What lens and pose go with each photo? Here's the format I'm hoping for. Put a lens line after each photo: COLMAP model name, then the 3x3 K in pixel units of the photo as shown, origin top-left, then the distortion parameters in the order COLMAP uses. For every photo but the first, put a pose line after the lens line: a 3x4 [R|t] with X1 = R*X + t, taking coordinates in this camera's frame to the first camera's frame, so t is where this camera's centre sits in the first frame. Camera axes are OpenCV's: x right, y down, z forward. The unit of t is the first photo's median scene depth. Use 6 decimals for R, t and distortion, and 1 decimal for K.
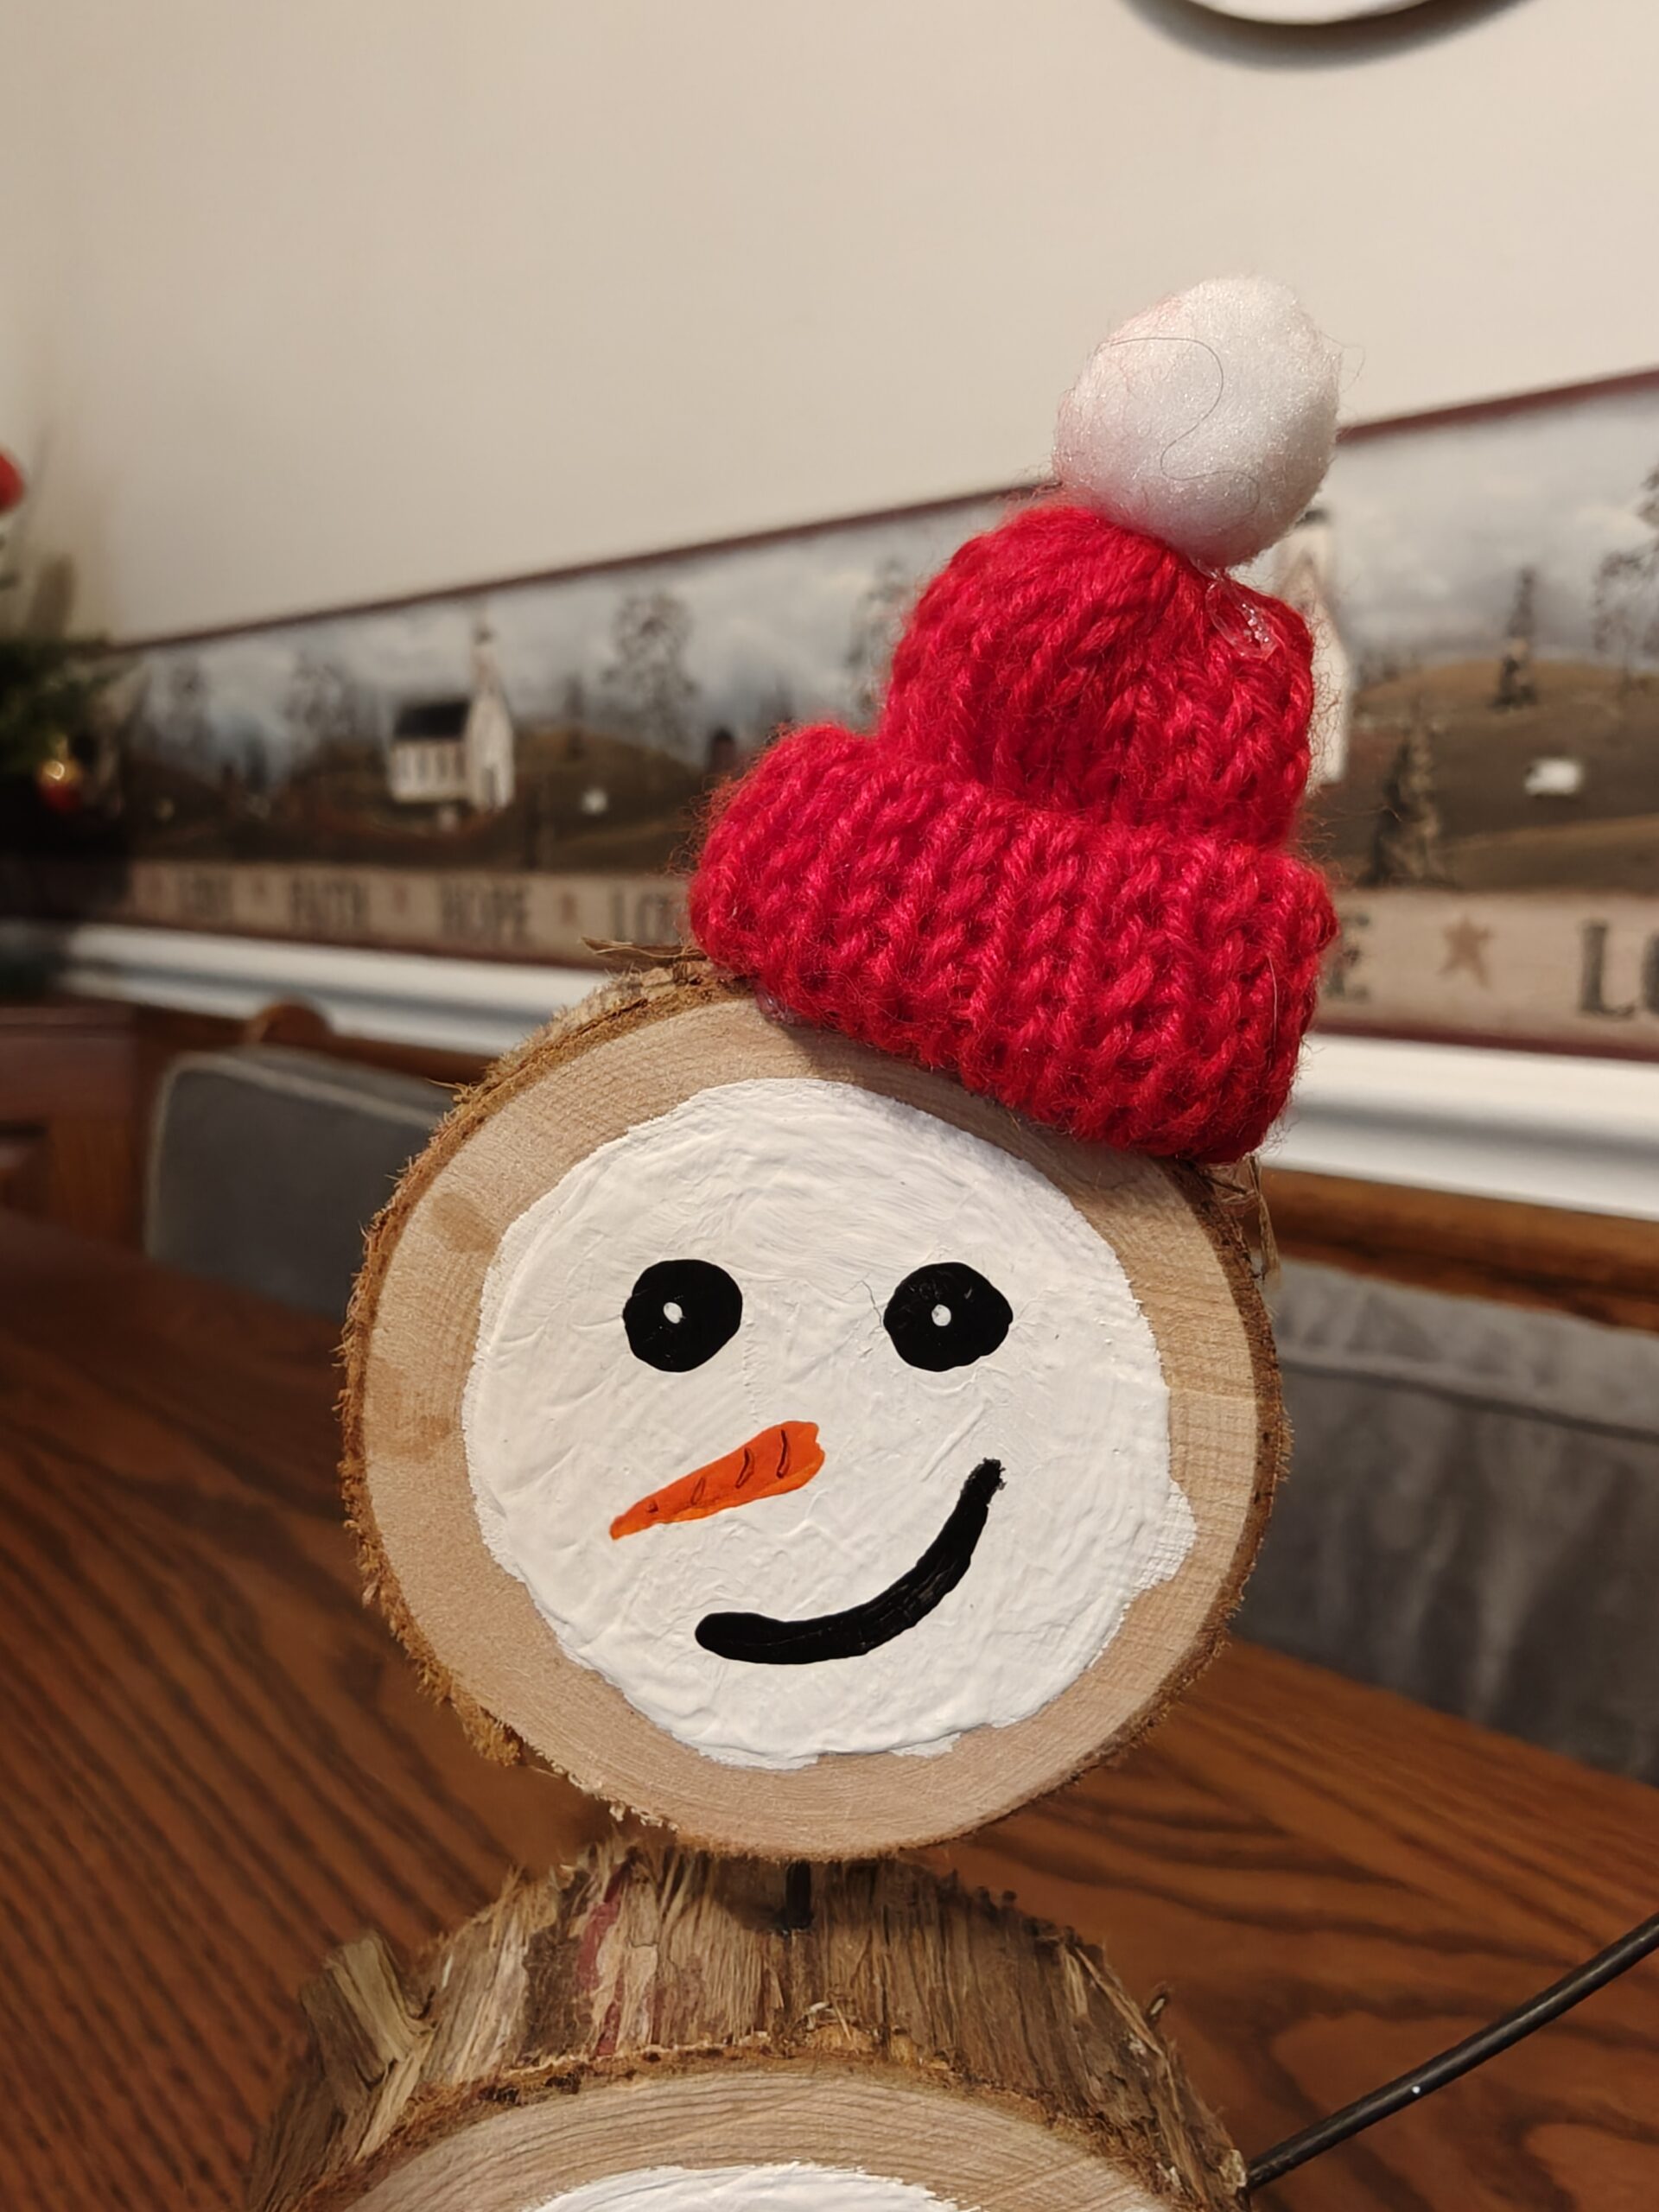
lens RADIAL K [[1465.3, 0, 798.4], [0, 1465.3, 1097.2], [0, 0, 1]] dist [-0.007628, -0.012124]
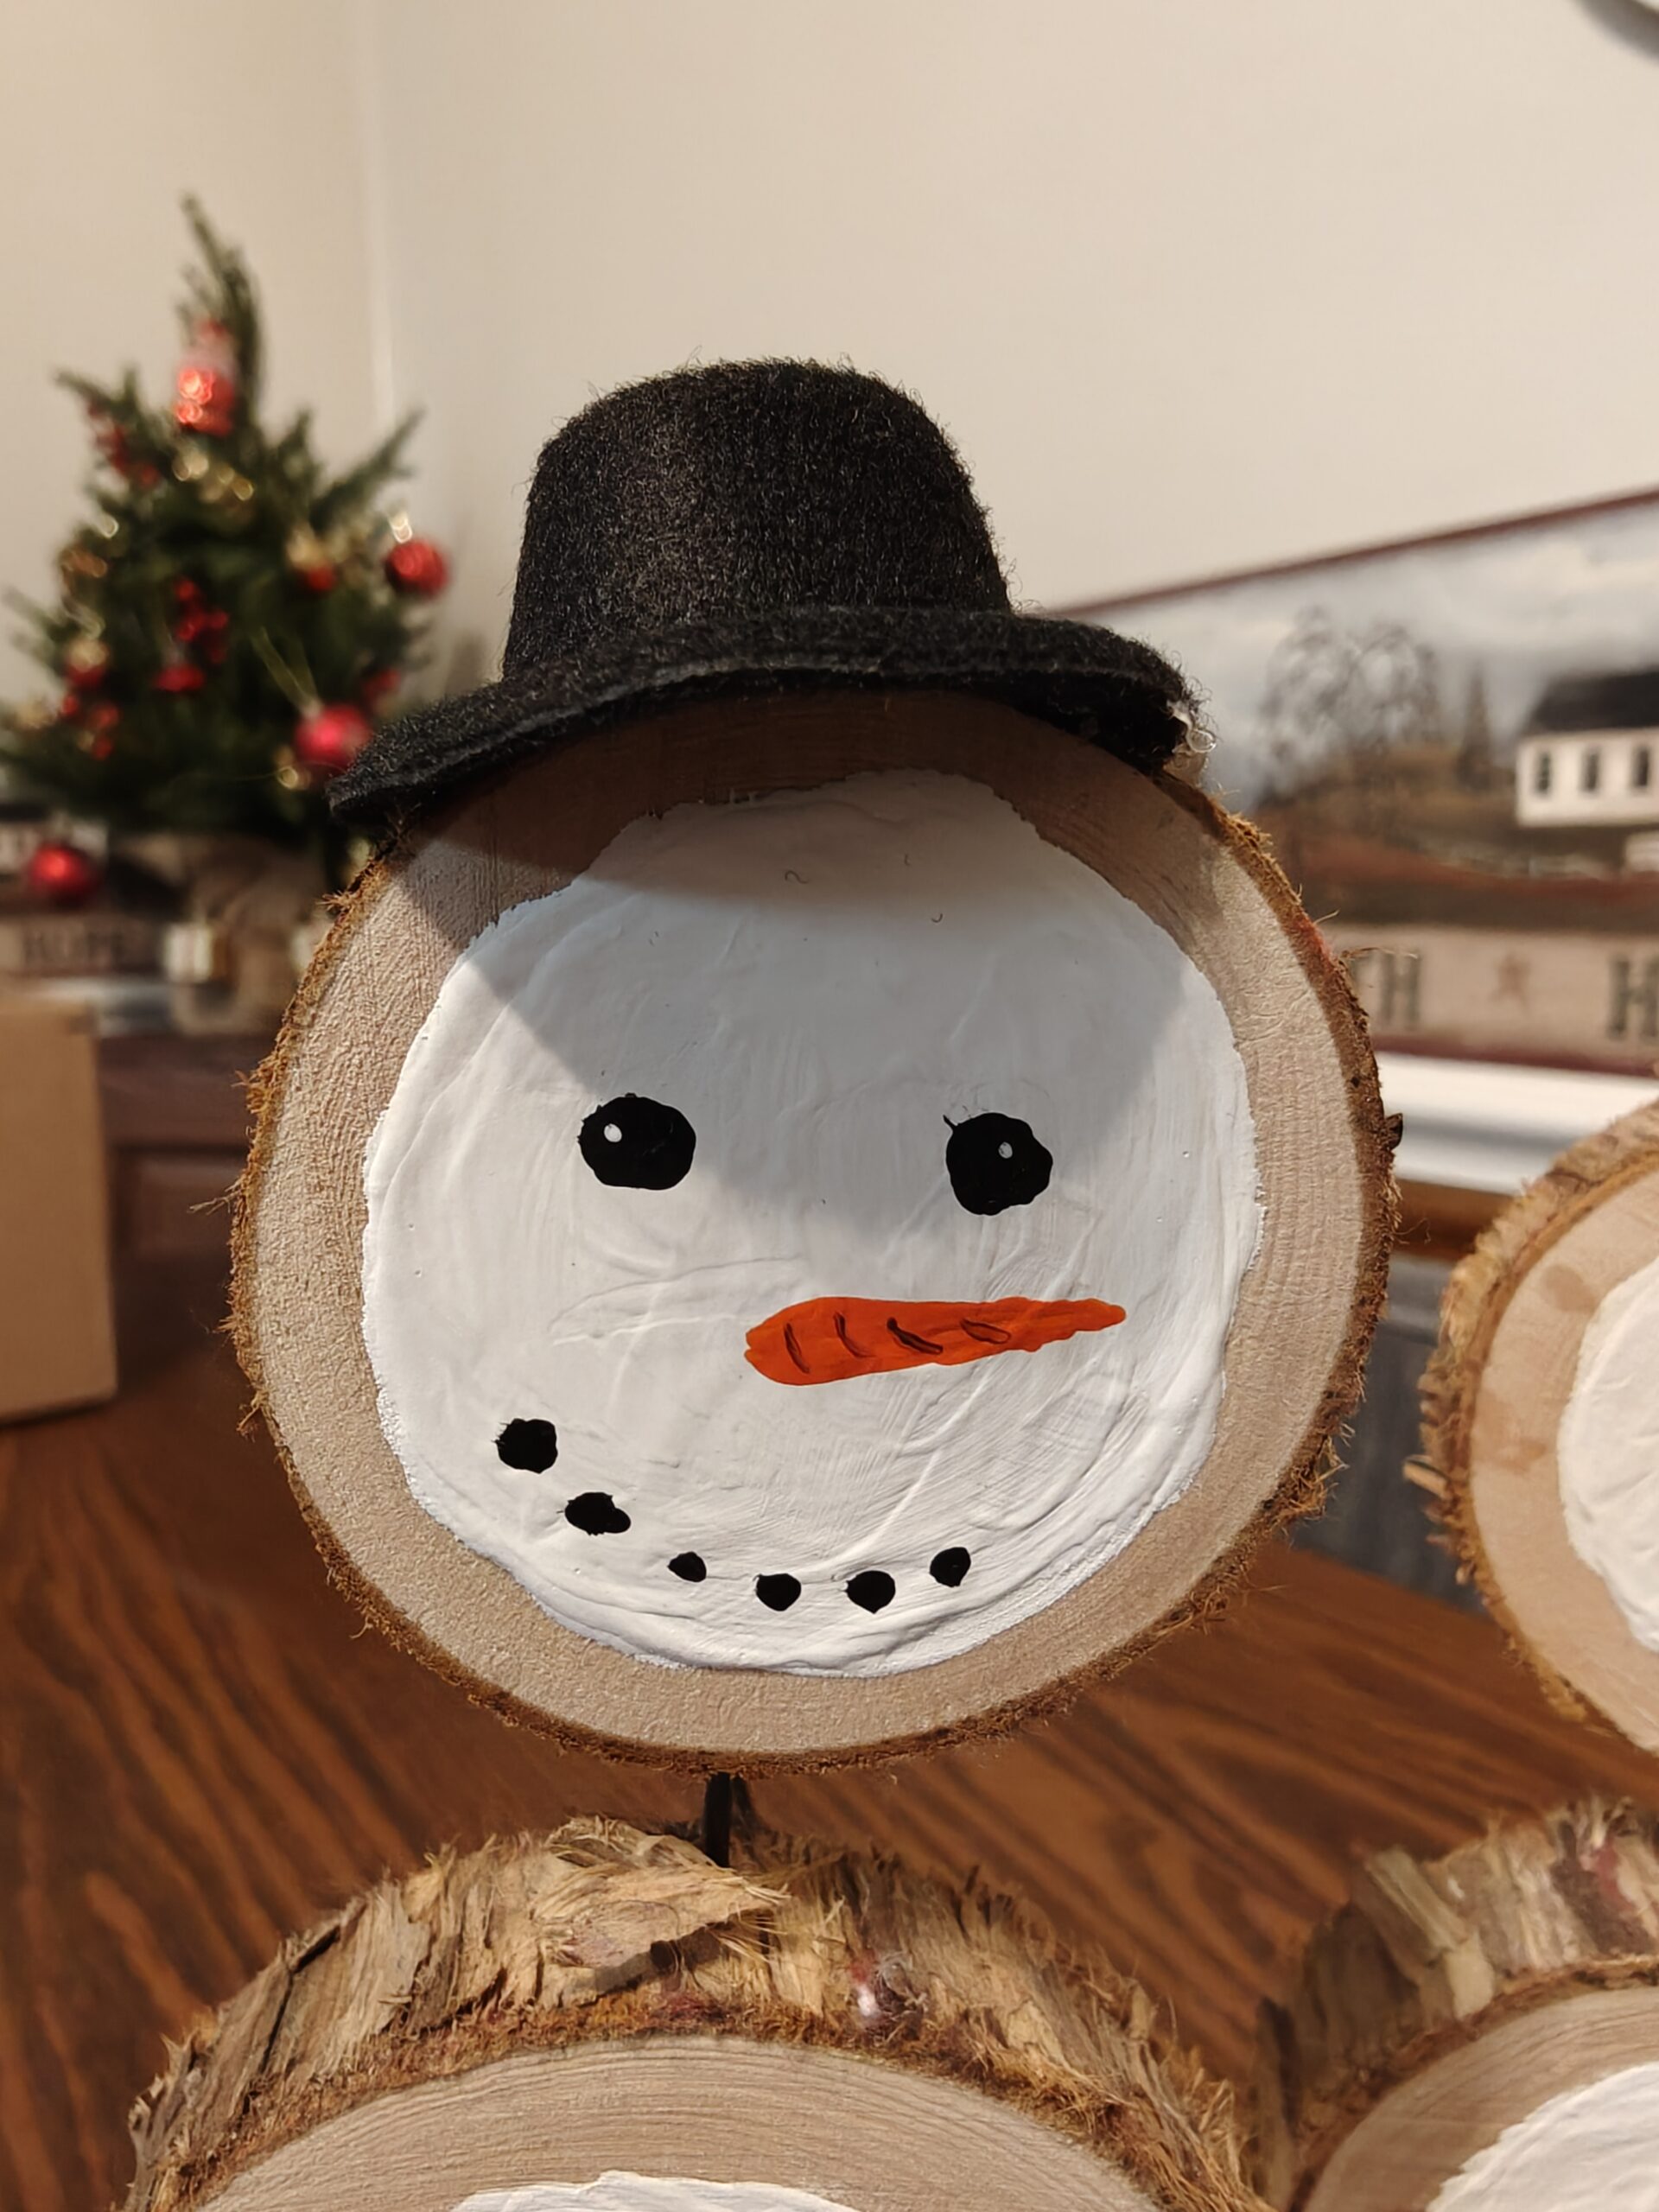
lens RADIAL K [[1465.3, 0, 757.5], [0, 1465.3, 1115.0], [0, 0, 1]] dist [-0.007628, -0.012124]
pose [[0.975810, 0.021664, -0.217544, -0.641181], [-0.023965, 0.999681, -0.007943, -0.038088], [0.217303, 0.012964, 0.976018, -0.390563]]
